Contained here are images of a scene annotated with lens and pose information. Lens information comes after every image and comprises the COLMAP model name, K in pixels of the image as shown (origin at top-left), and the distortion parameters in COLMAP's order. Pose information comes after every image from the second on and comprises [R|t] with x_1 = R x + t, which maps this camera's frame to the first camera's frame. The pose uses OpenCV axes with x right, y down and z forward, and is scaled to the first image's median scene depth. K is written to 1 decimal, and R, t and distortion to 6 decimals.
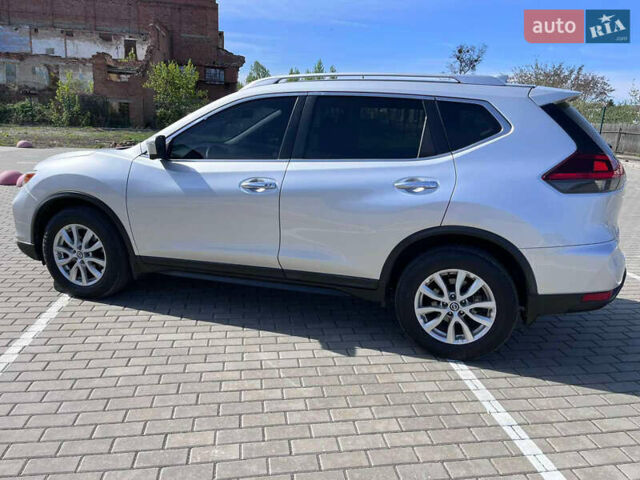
lens RADIAL K [[488.5, 0, 320.0], [0, 488.5, 240.0], [0, 0, 1]] dist [0.078084, -0.114096]
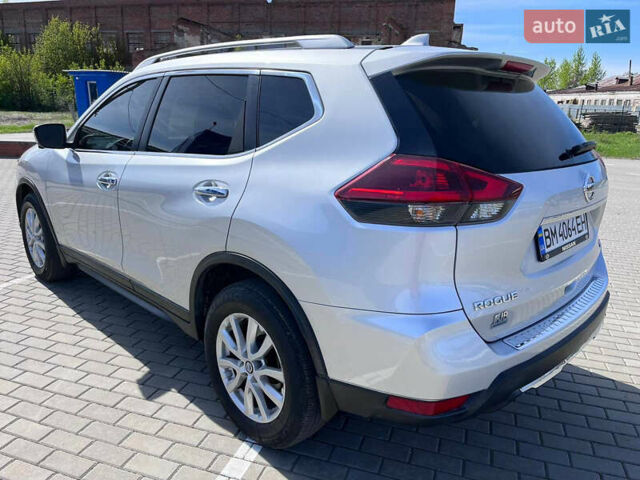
lens RADIAL K [[488.5, 0, 320.0], [0, 488.5, 240.0], [0, 0, 1]] dist [0.078084, -0.114096]
pose [[0.879506, 0.109902, -0.463023, 0.670661], [-0.107941, 0.993679, 0.030826, -0.078212], [0.463484, 0.022868, 0.885810, 0.419225]]
